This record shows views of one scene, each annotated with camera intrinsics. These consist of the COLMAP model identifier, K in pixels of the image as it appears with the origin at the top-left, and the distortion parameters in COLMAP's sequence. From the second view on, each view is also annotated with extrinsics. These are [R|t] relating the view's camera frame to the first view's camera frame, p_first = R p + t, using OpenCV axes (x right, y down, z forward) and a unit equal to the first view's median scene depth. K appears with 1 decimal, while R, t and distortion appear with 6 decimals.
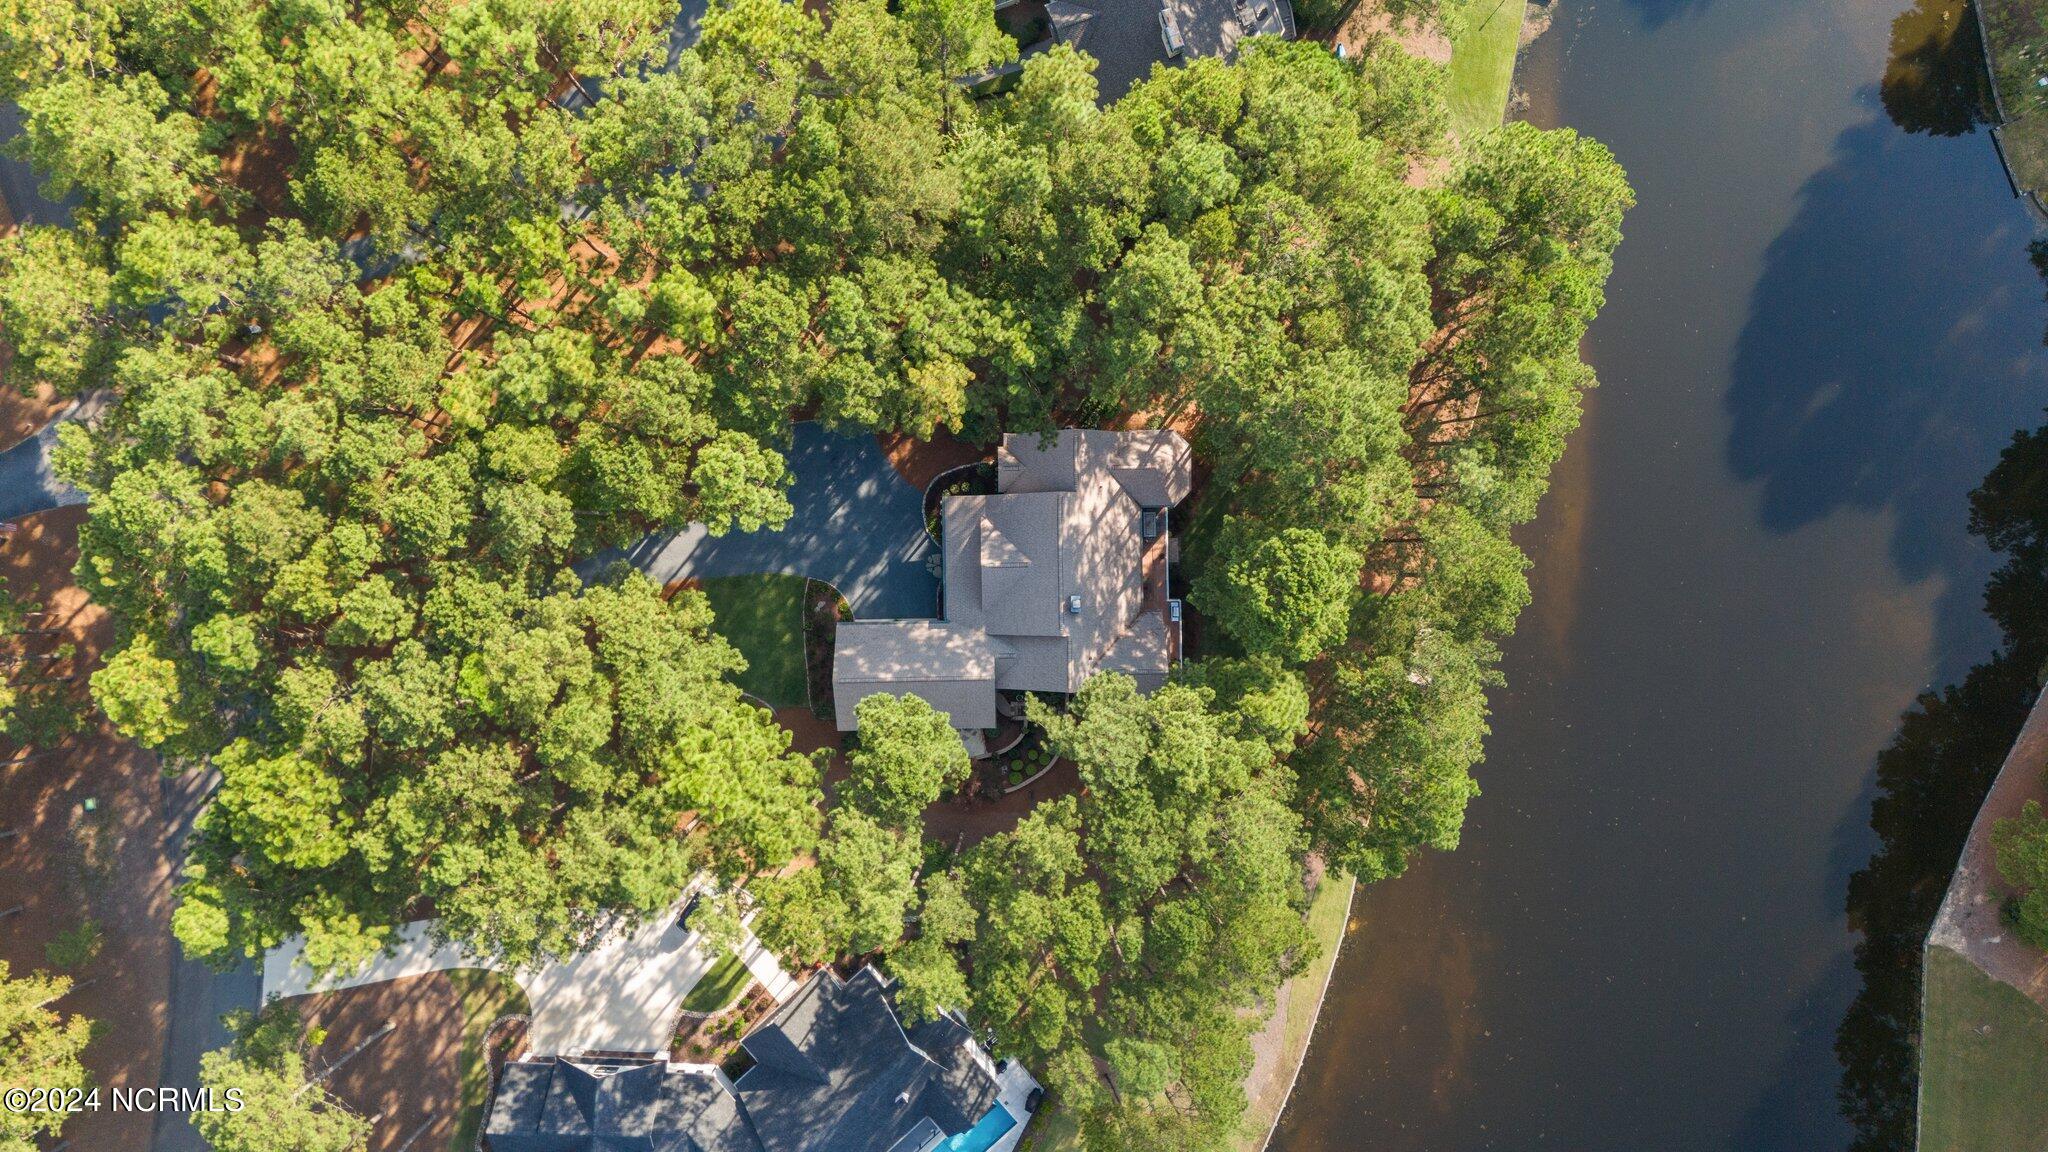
lens RADIAL K [[1545.1, 0, 1025.8], [0, 1545.1, 575.1], [0, 0, 1]] dist [0.085441, -0.082461]
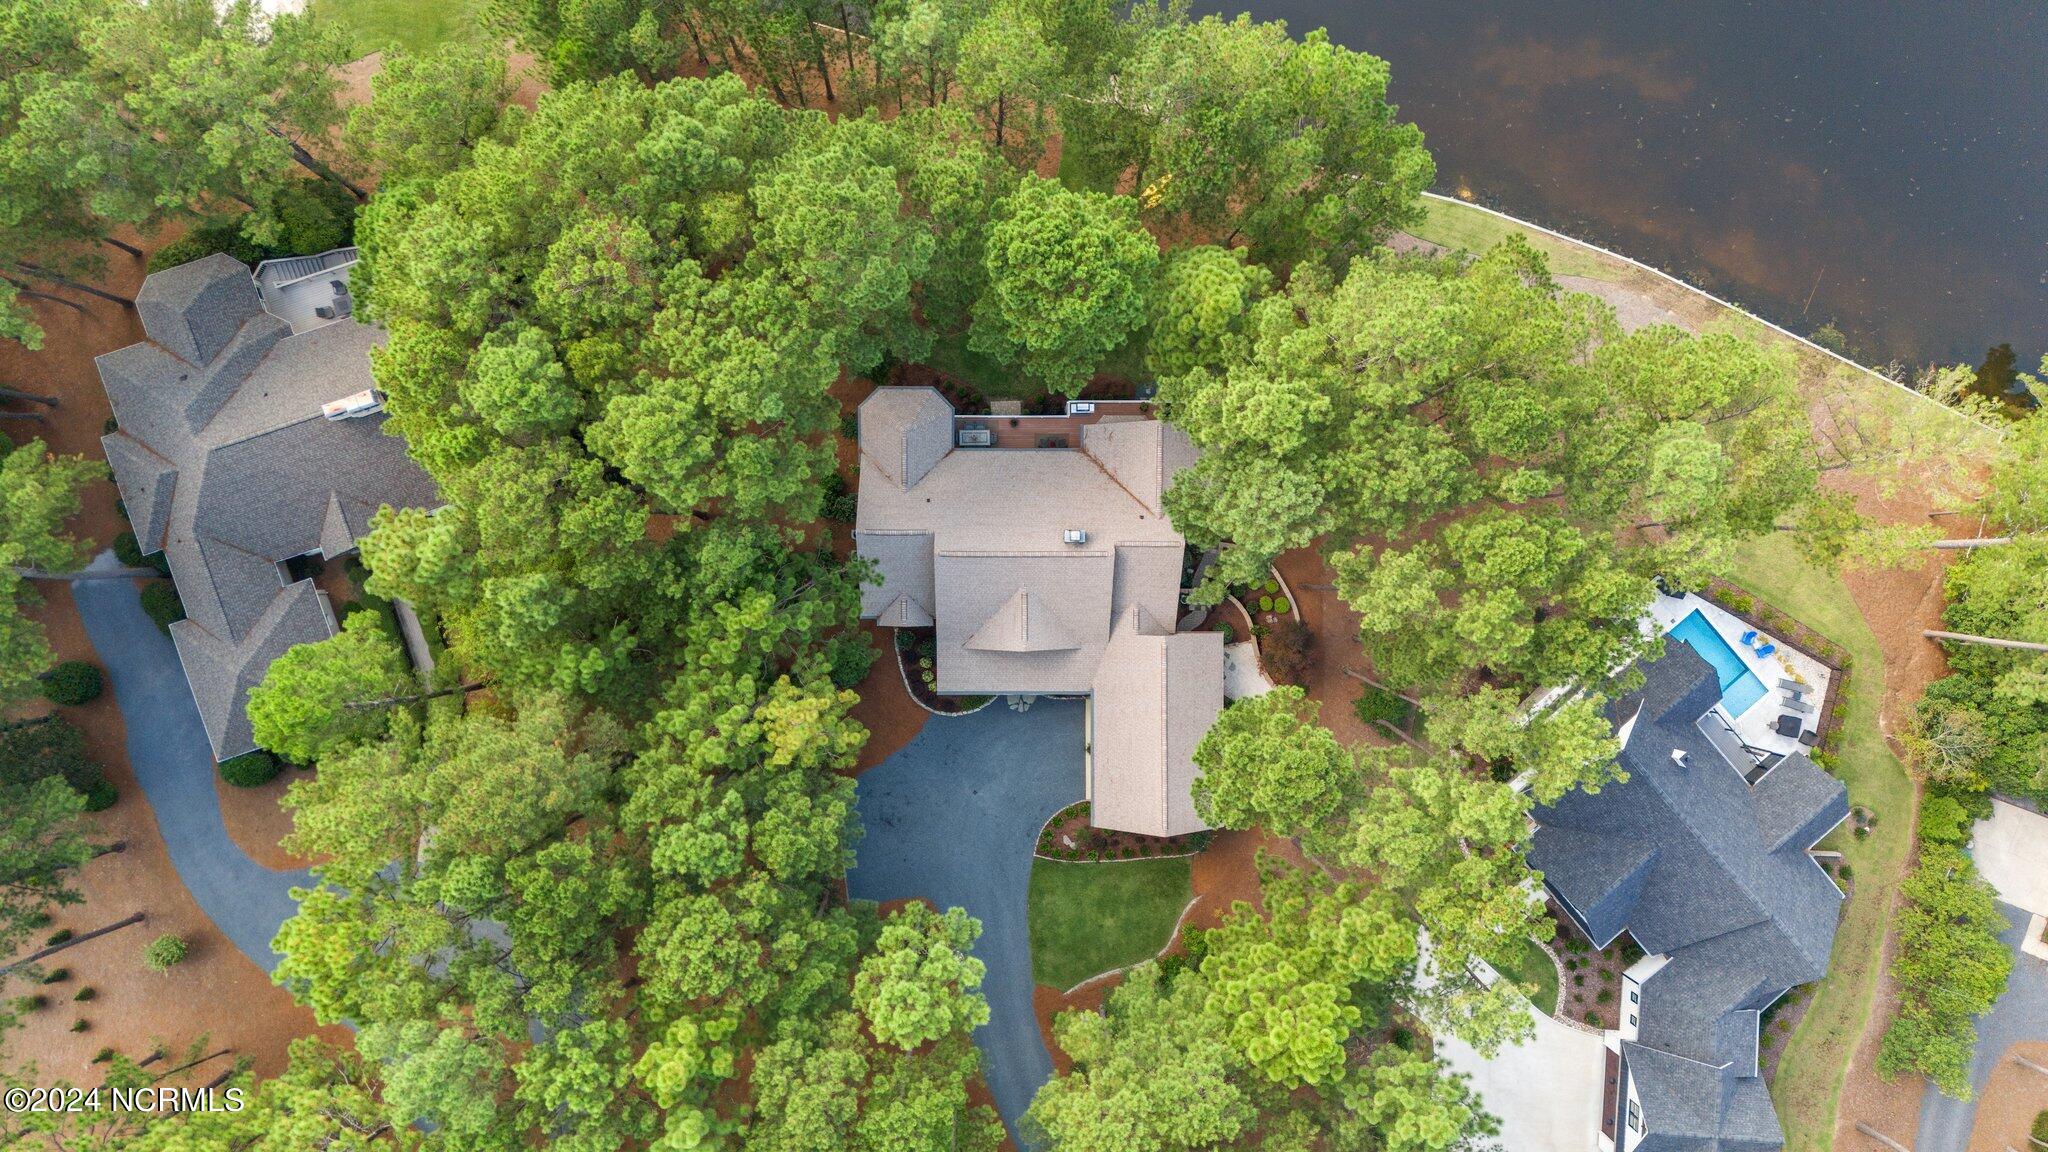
lens RADIAL K [[1545.1, 0, 1027.4], [0, 1545.1, 570.9], [0, 0, 1]] dist [0.085441, -0.082461]
pose [[0.013661, -0.999363, -0.032973, 0.046517], [0.999749, 0.013066, 0.018175, -0.022767], [-0.017732, -0.033213, 0.999291, 0.229097]]
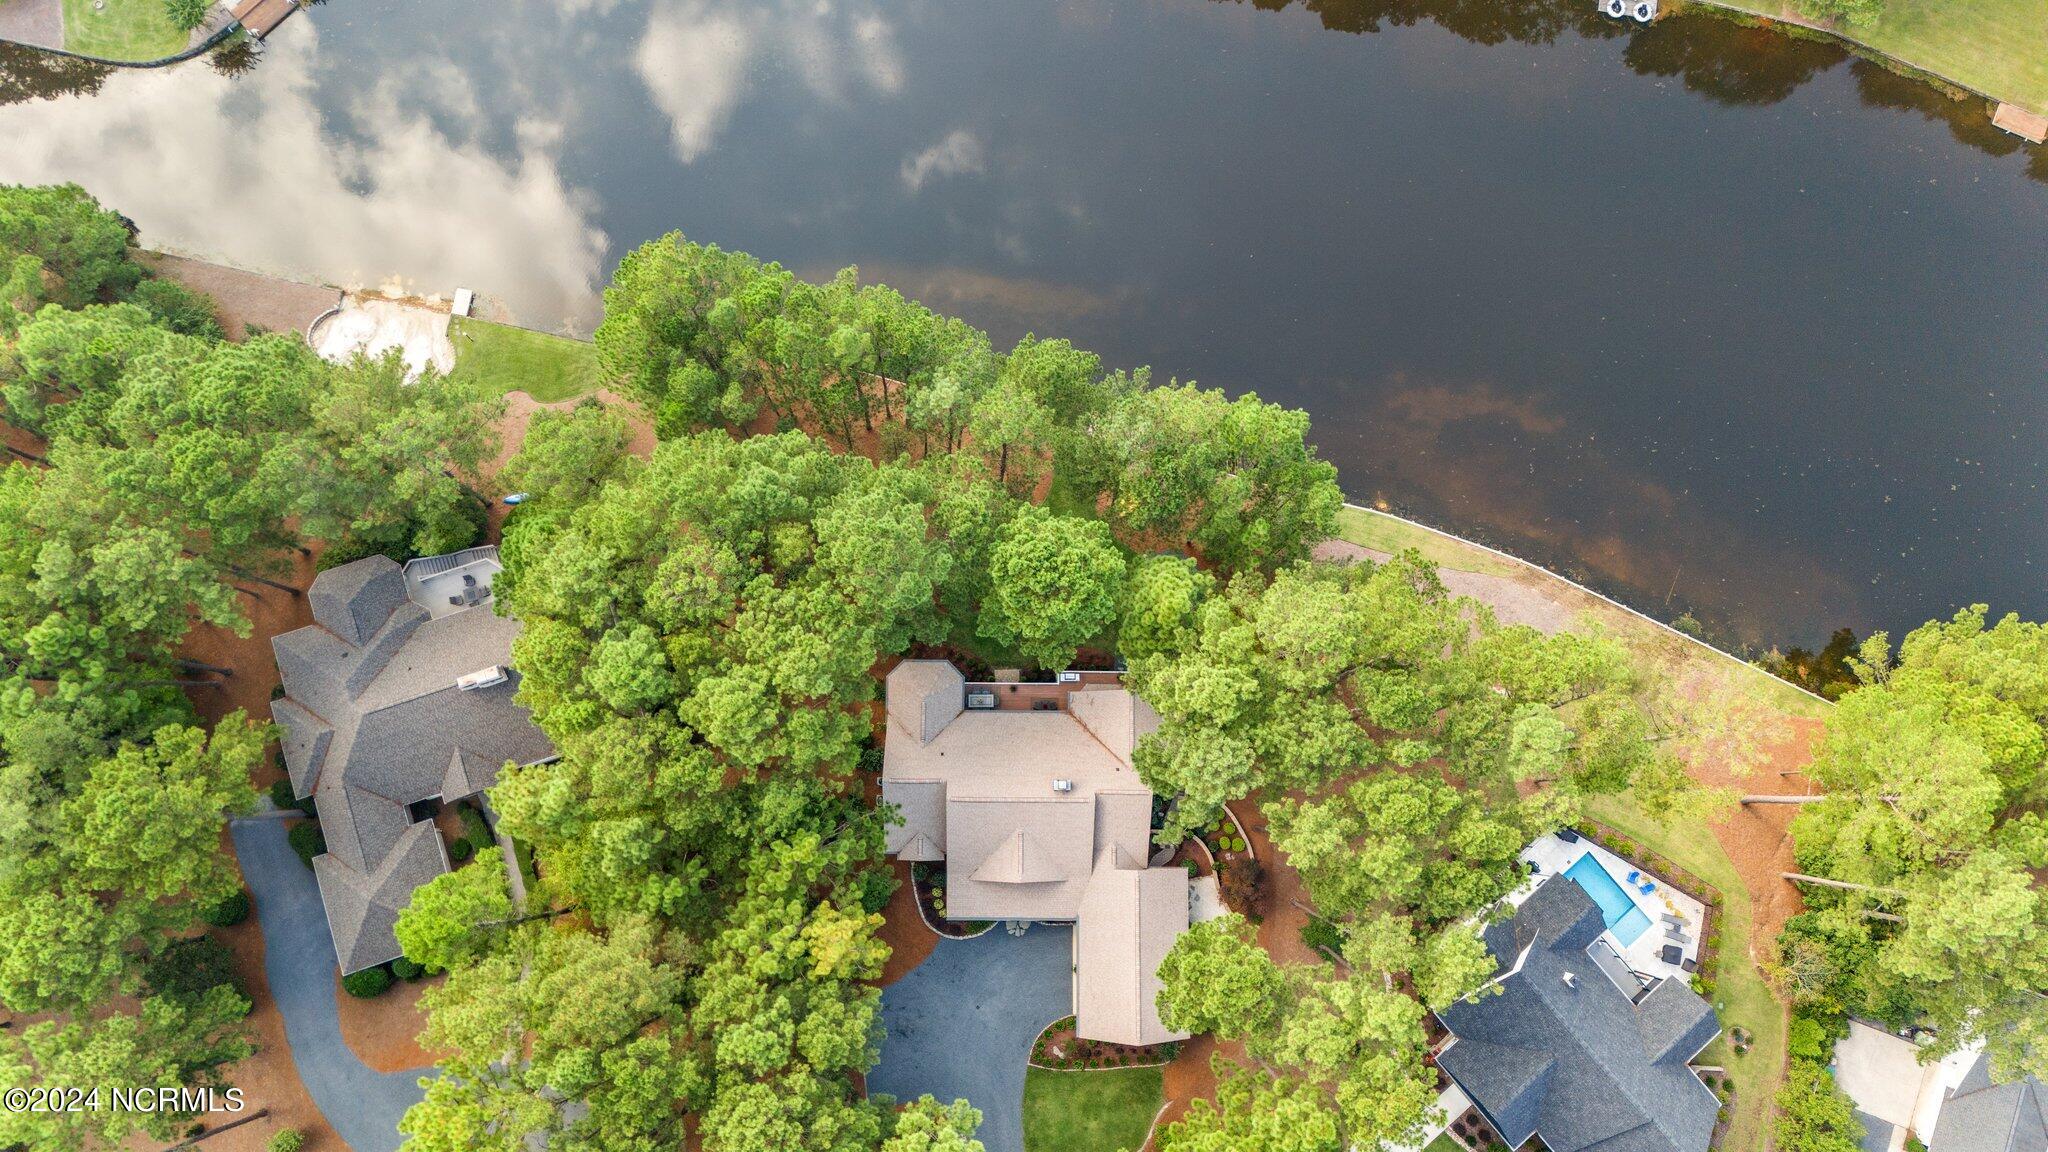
lens RADIAL K [[1545.1, 0, 1026.2], [0, 1545.1, 557.7], [0, 0, 1]] dist [0.085441, -0.082461]
pose [[0.019832, -0.992273, 0.122479, 0.063314], [0.999724, 0.021227, 0.010096, -0.019003], [-0.012617, 0.122245, 0.992420, 0.013475]]
